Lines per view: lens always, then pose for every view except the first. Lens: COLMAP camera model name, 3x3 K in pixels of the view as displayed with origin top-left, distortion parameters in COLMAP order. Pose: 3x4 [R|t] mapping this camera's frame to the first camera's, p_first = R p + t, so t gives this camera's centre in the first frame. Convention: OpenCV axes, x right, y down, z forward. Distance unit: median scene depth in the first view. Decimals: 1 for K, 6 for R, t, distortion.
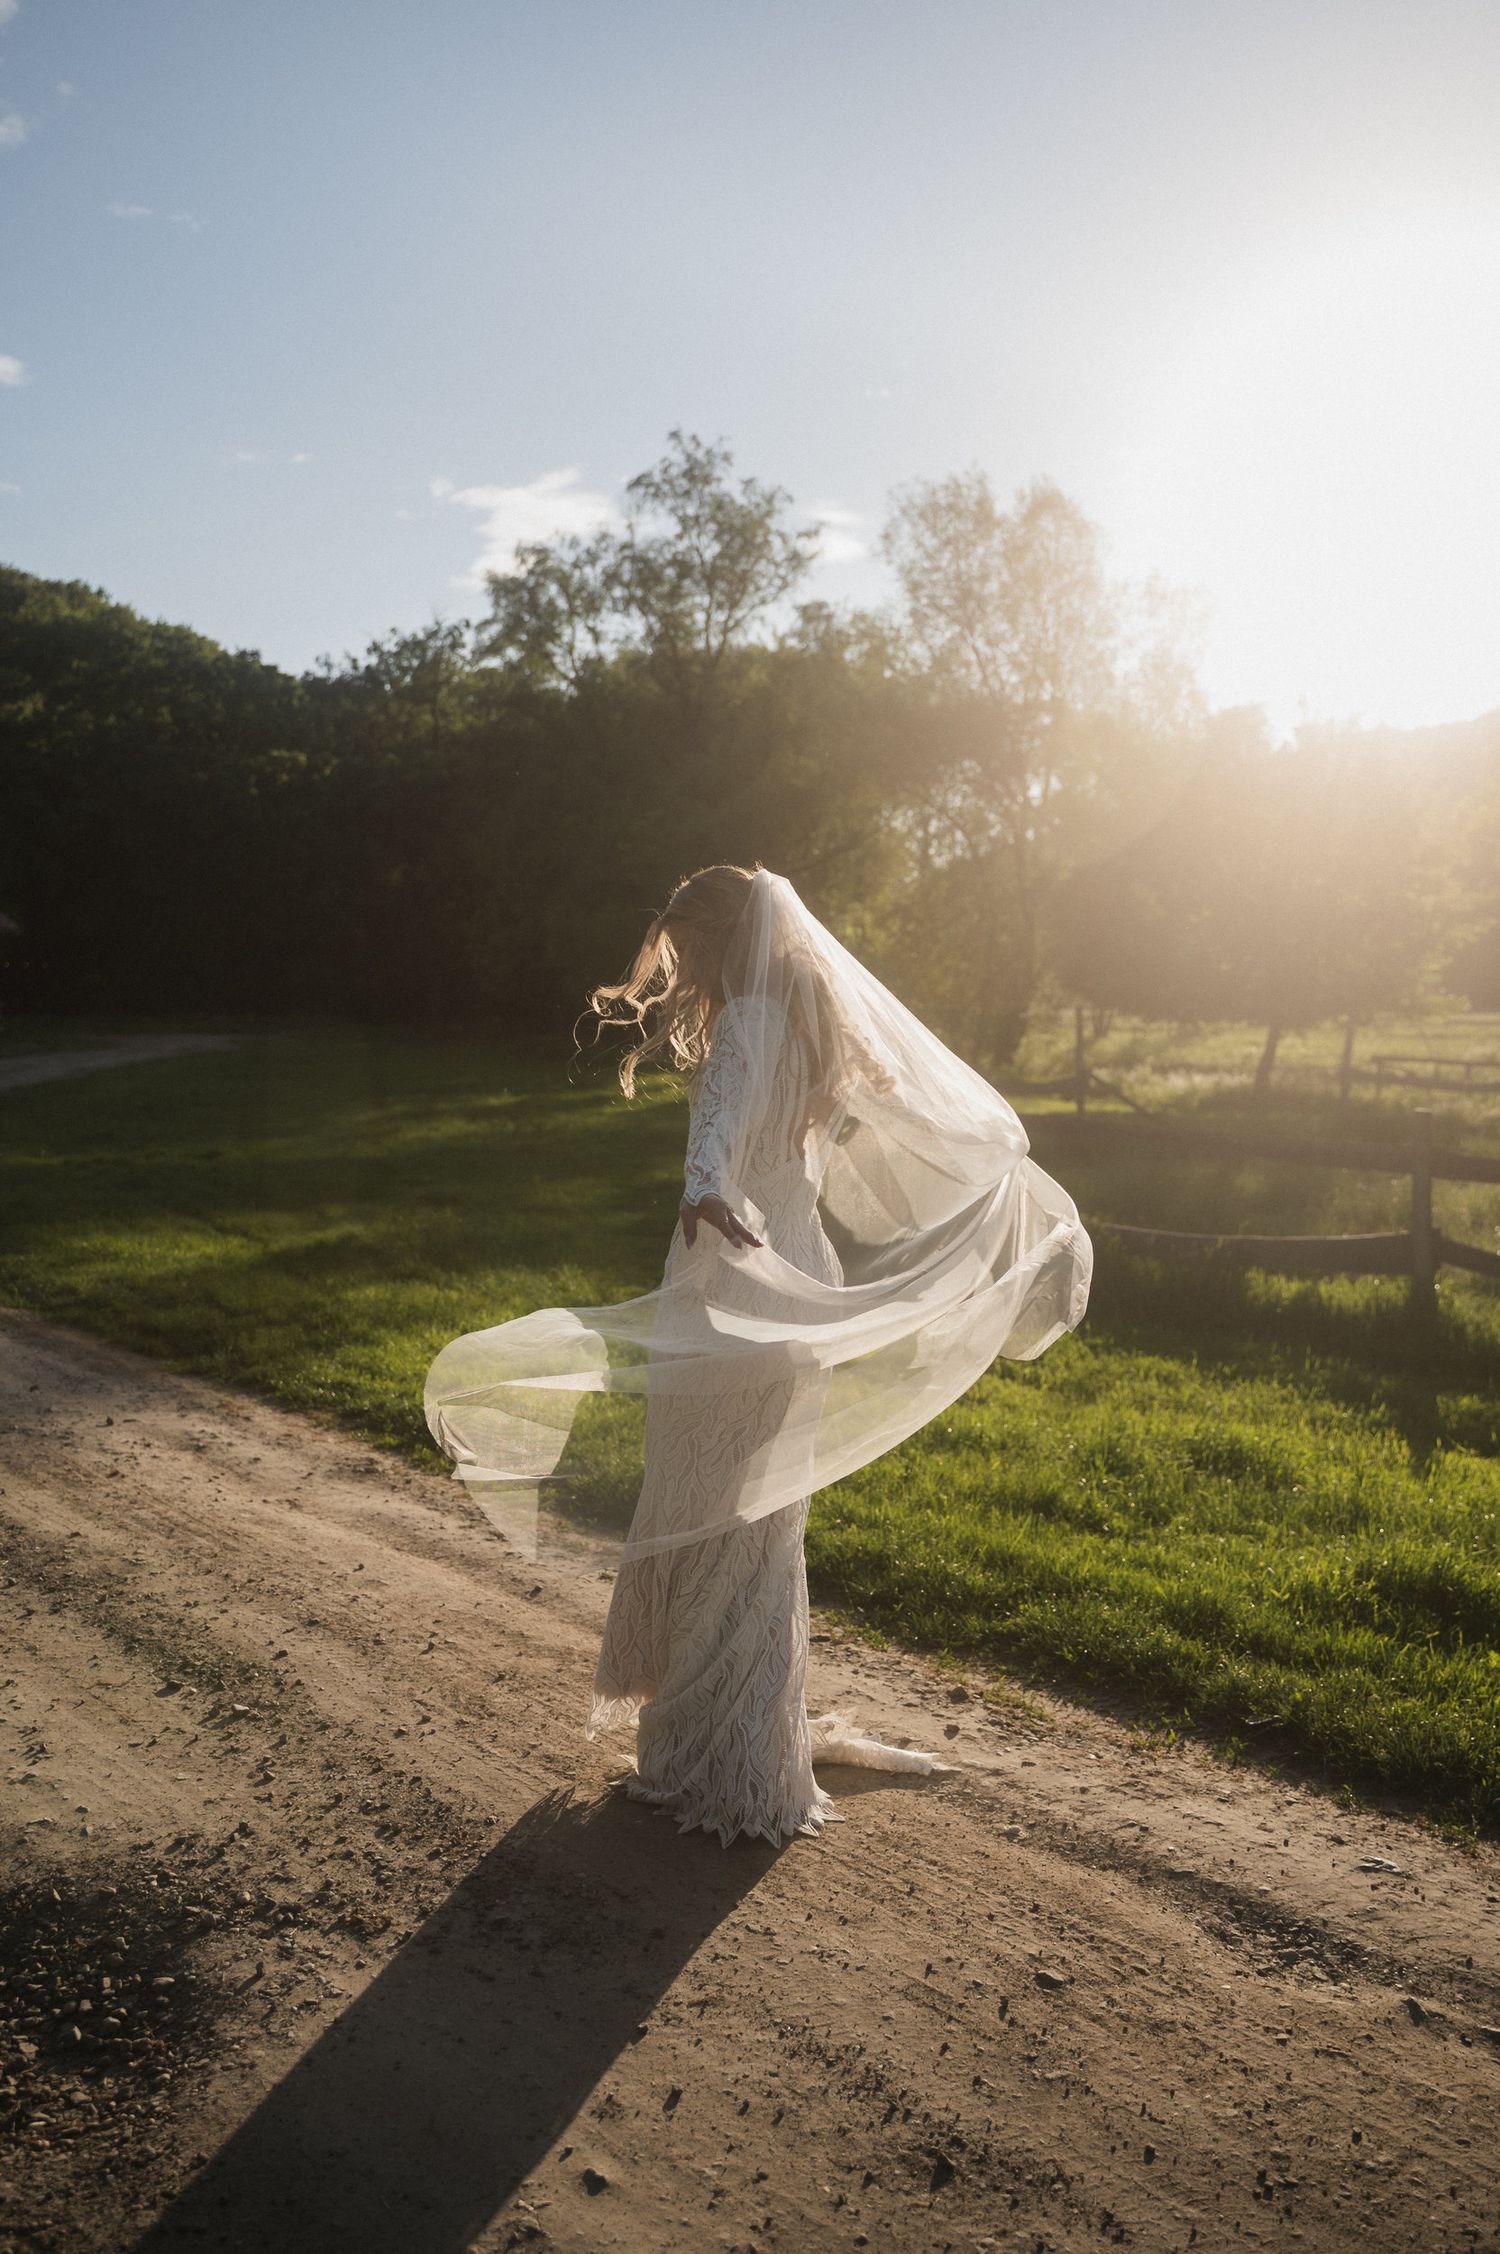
lens RADIAL K [[1839.5, 0, 639.6], [0, 1839.5, 1173.2], [0, 0, 1]] dist [0.029178, 0.005126]
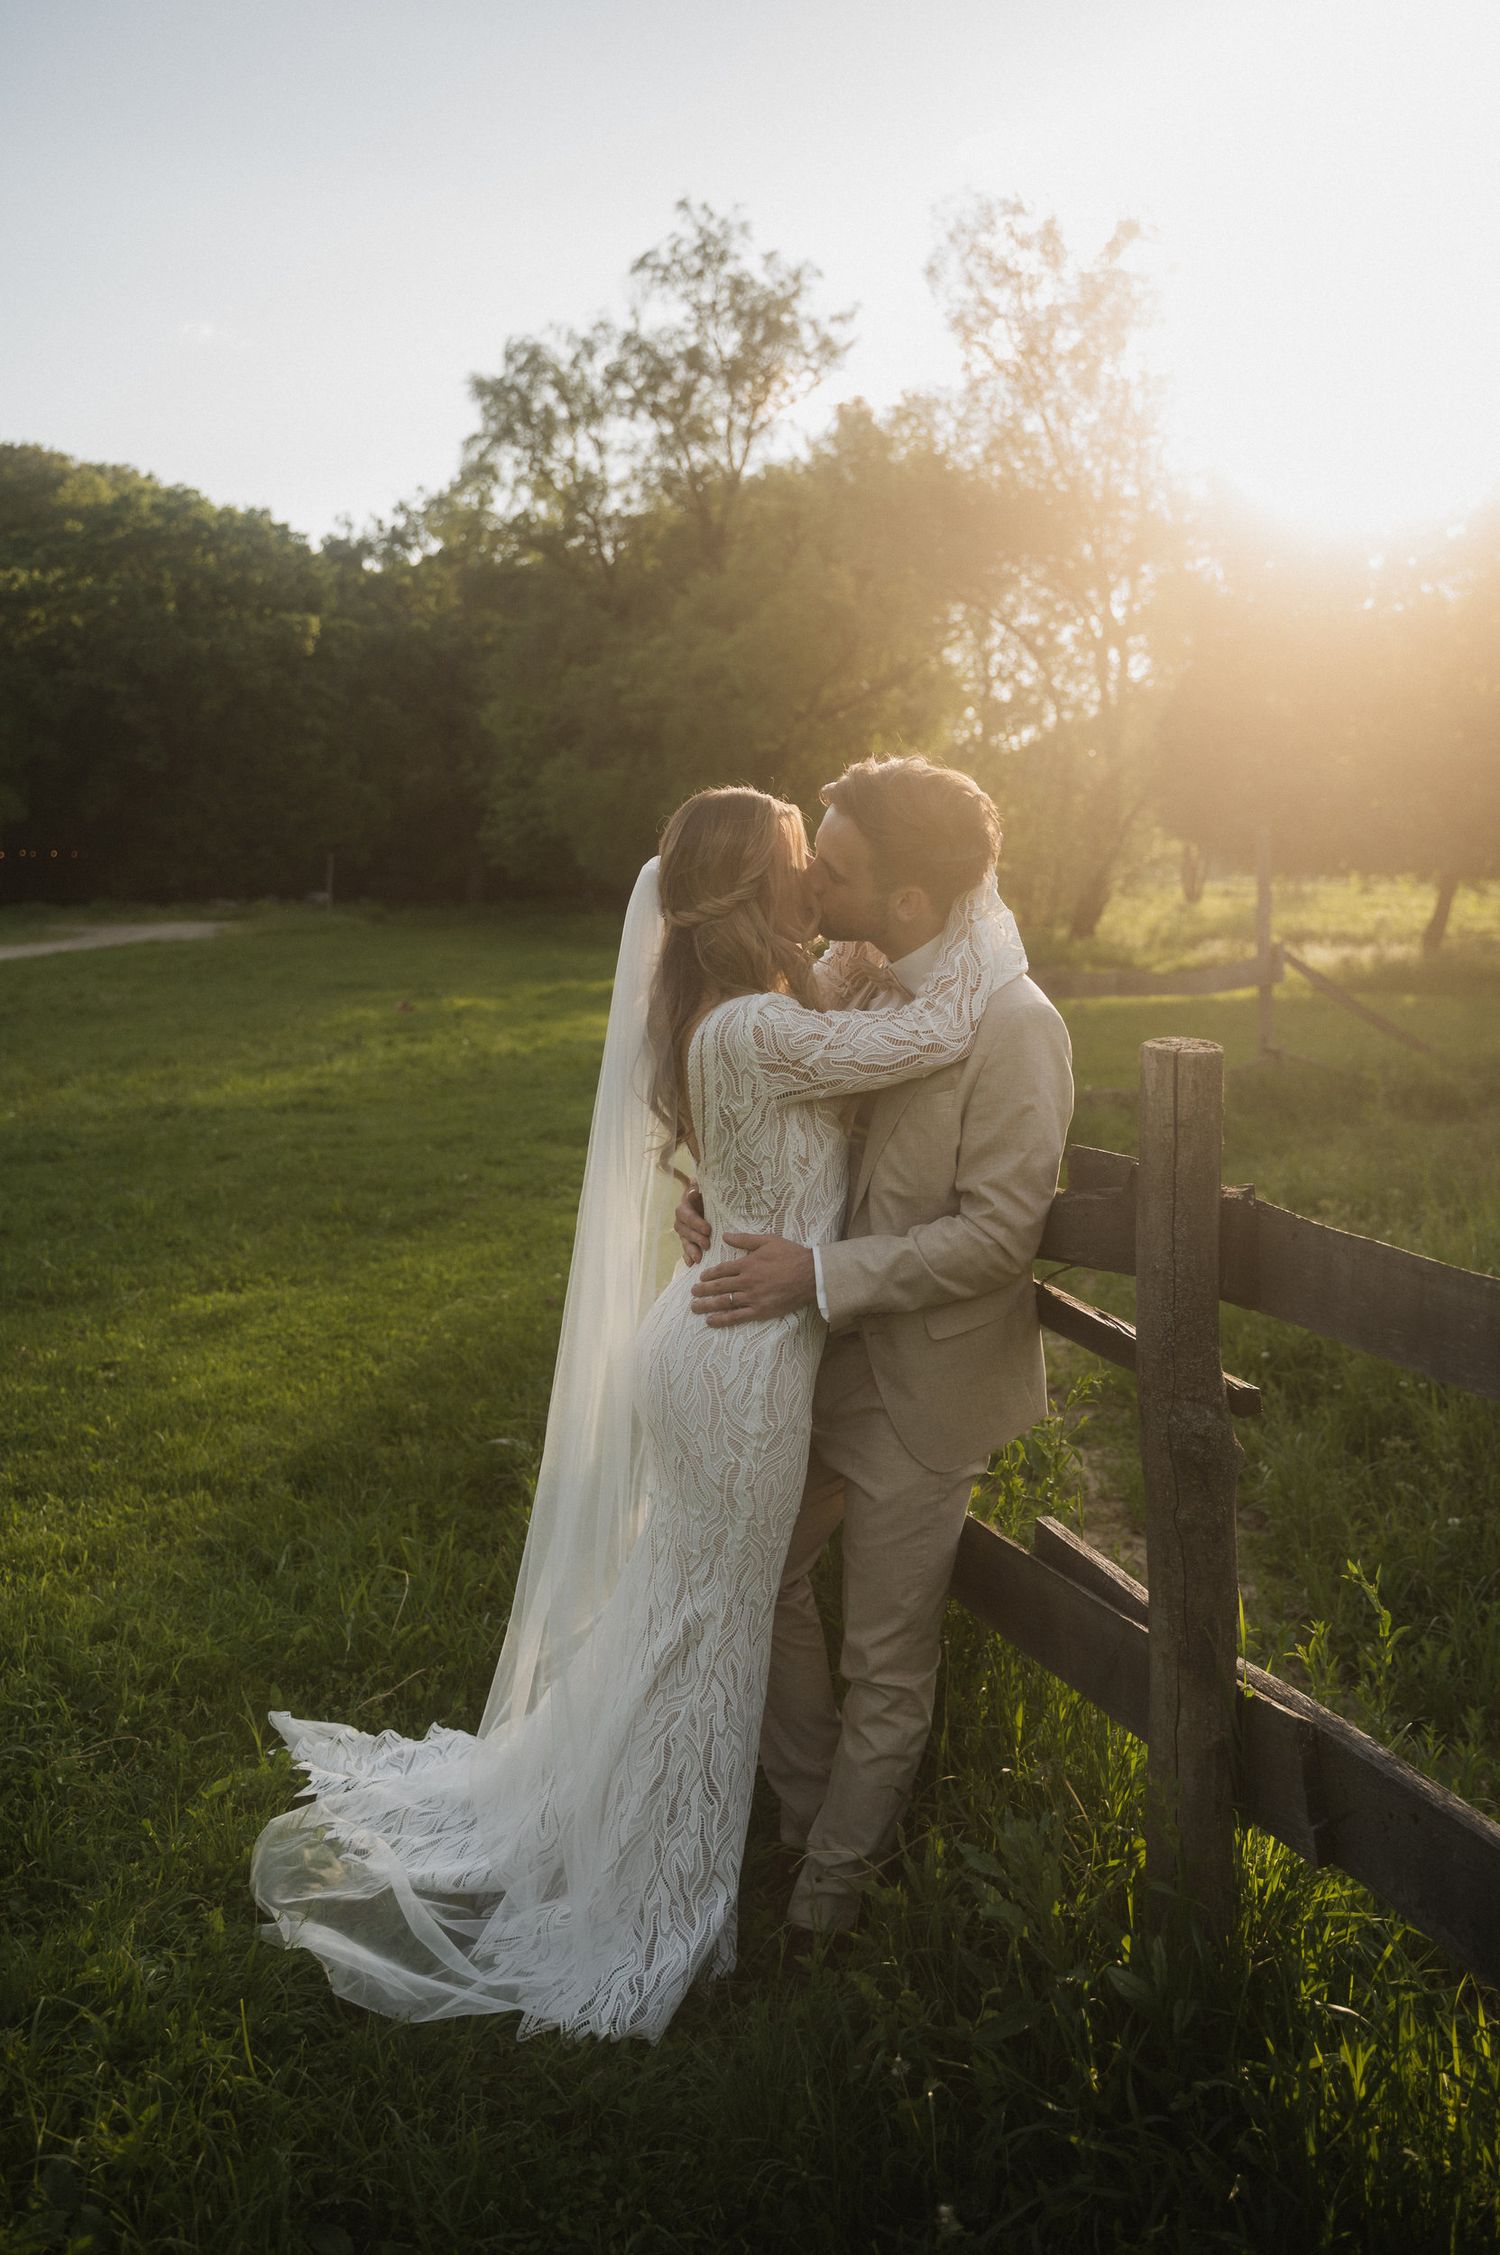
lens RADIAL K [[1711.4, 0, 765.9], [0, 1711.4, 1119.3], [0, 0, 1]] dist [0.006035, 0.001889]
pose [[0.999404, -0.027036, 0.021472, 0.028429], [0.026019, 0.998589, 0.046296, -0.014105], [-0.022694, -0.045709, 0.998697, 0.190525]]
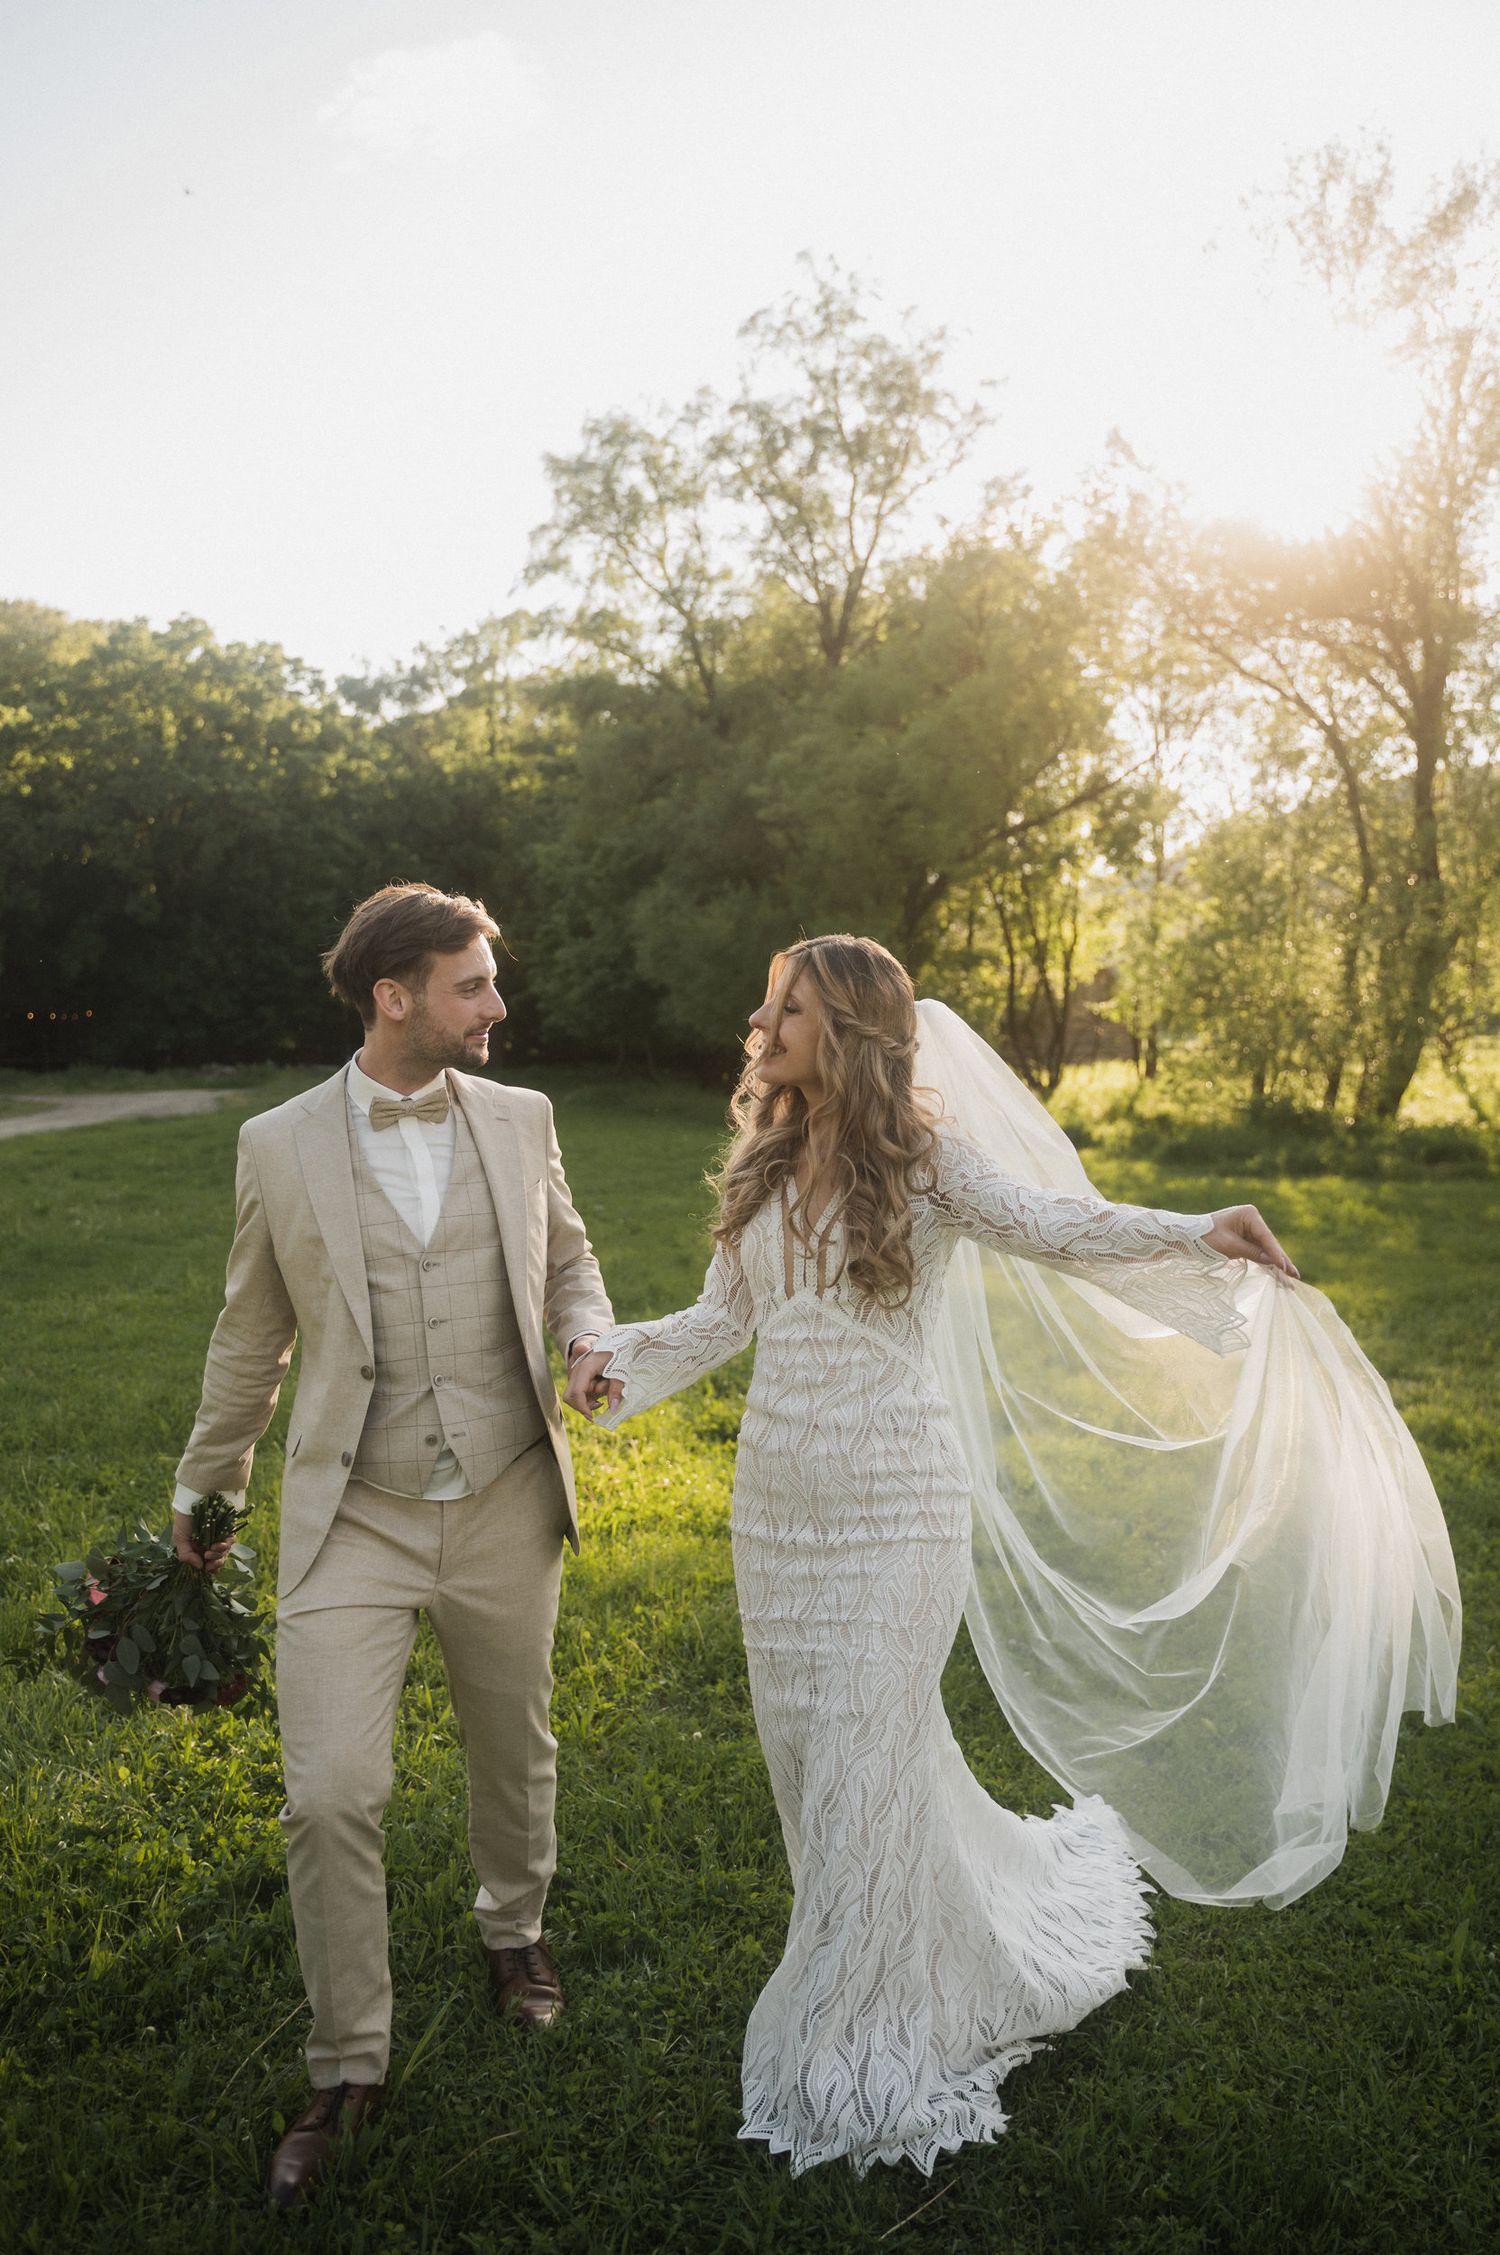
lens RADIAL K [[1711.4, 0, 765.9], [0, 1711.4, 1119.3], [0, 0, 1]] dist [0.006035, 0.001889]
pose [[0.999057, -0.020797, 0.038121, -0.027697], [0.022726, 0.998445, -0.050900, -0.027486], [-0.037003, 0.051719, 0.997976, 0.345244]]
